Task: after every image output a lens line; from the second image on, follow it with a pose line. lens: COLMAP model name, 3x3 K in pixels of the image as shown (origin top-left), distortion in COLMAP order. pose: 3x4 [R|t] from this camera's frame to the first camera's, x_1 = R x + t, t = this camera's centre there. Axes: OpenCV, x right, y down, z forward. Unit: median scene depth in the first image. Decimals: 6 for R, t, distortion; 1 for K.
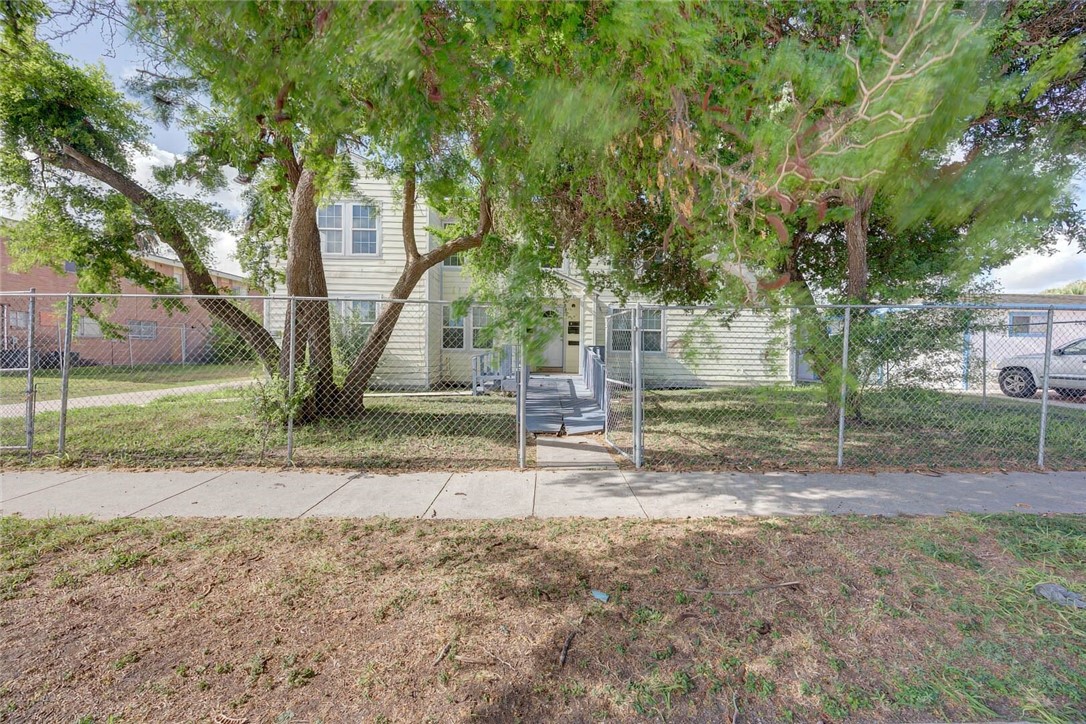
lens RADIAL K [[415.4, 0, 540.9], [0, 415.4, 365.3], [0, 0, 1]] dist [0.000774, -0.000205]
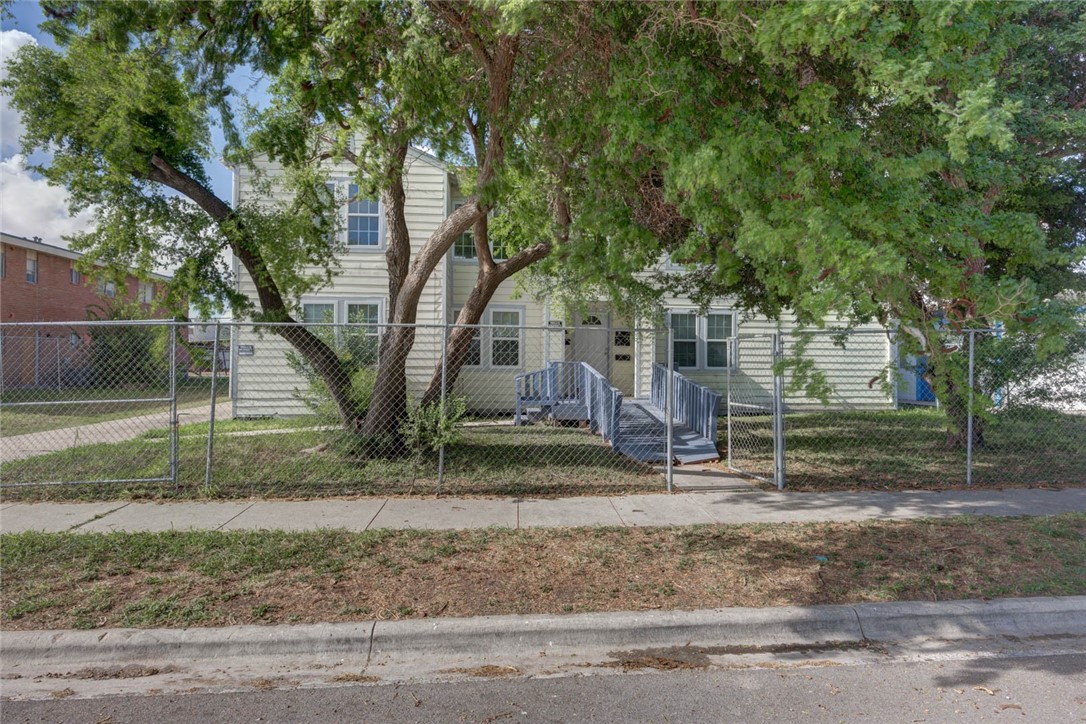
lens RADIAL K [[636.2, 0, 535.8], [0, 636.2, 359.1], [0, 0, 1]] dist [-0.001352, -0.002036]
pose [[0.998223, -0.006840, 0.059187, -0.327447], [0.009100, 0.999236, -0.038006, -0.013932], [-0.058882, 0.038477, 0.997523, -0.384605]]
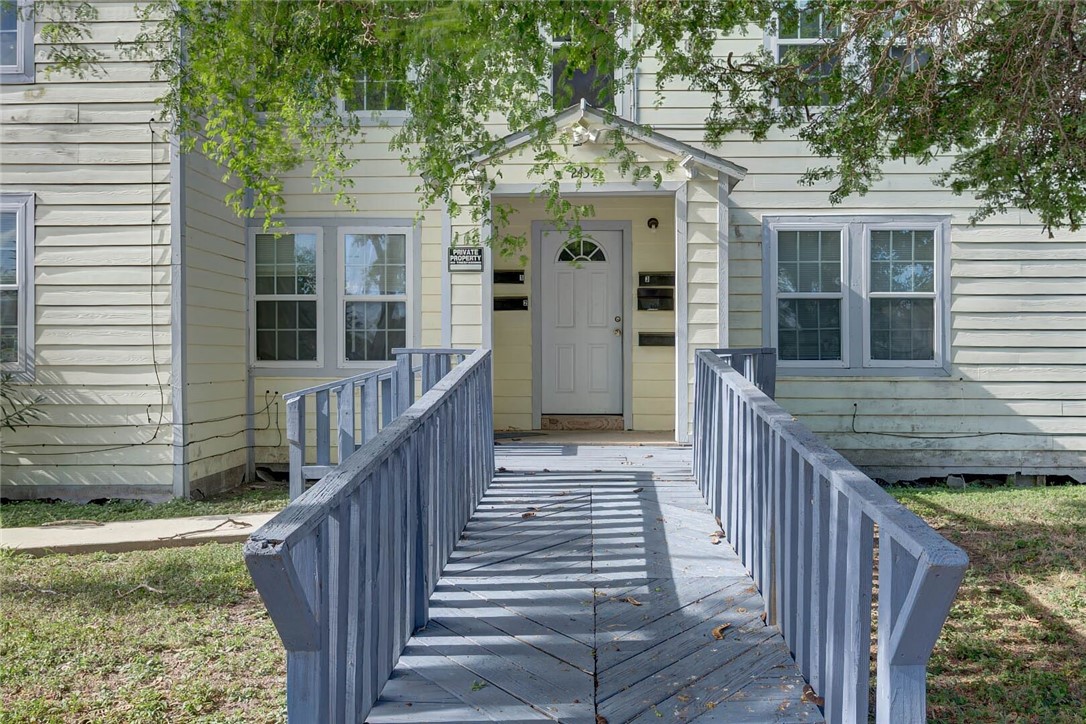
lens RADIAL K [[840.5, 0, 546.0], [0, 840.5, 361.5], [0, 0, 1]] dist [-0.032008, 0.001225]
pose [[0.998595, -0.015803, -0.050577, 0.058082], [0.014517, 0.999564, -0.025696, -0.045166], [0.050961, 0.024926, 0.998390, 0.757014]]
